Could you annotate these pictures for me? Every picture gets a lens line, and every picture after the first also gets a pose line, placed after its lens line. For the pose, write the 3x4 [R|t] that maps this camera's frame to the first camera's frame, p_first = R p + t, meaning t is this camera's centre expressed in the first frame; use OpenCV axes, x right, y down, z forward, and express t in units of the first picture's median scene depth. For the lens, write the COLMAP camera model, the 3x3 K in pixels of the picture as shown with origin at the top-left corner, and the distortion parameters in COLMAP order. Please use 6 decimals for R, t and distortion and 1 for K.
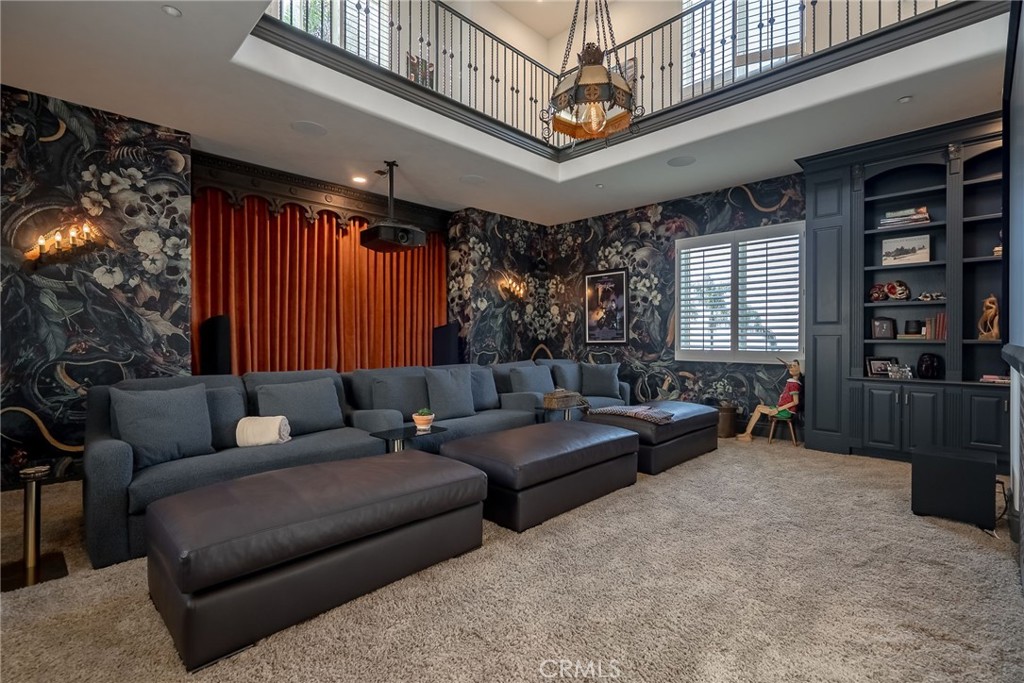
lens RADIAL K [[467.9, 0, 512.0], [0, 467.9, 341.5], [0, 0, 1]] dist [-0.003850, -0.000165]
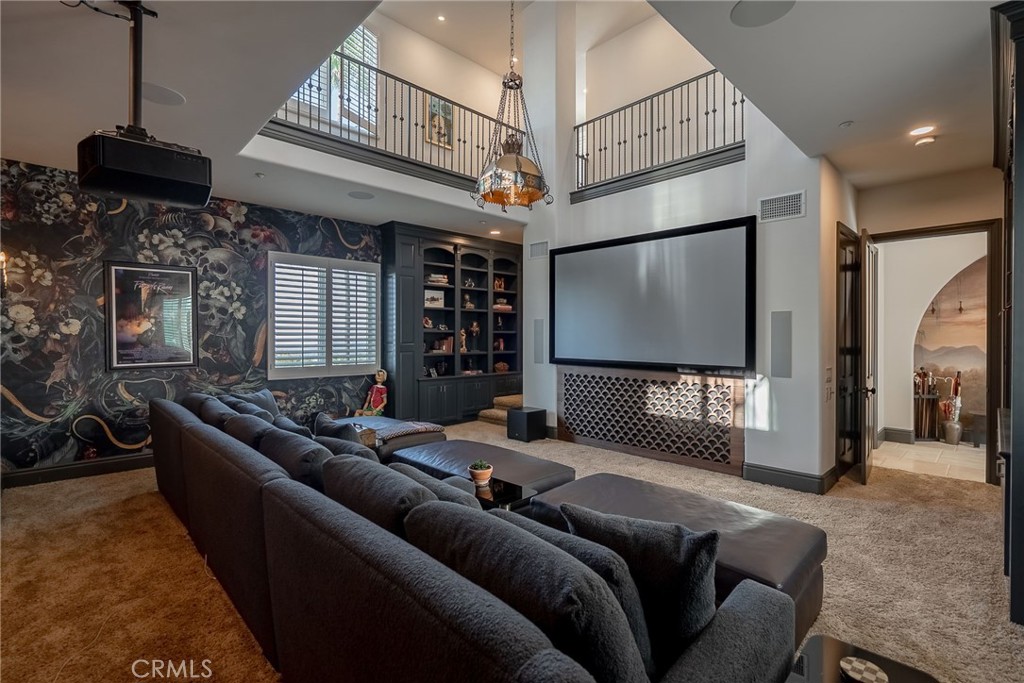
lens RADIAL K [[467.9, 0, 512.0], [0, 467.9, 341.5], [0, 0, 1]] dist [-0.003850, -0.000165]
pose [[0.025079, -0.013802, 0.999590, -0.549602], [0.003713, 0.999899, 0.013713, -0.046167], [-0.999679, 0.003368, 0.025128, 0.476356]]
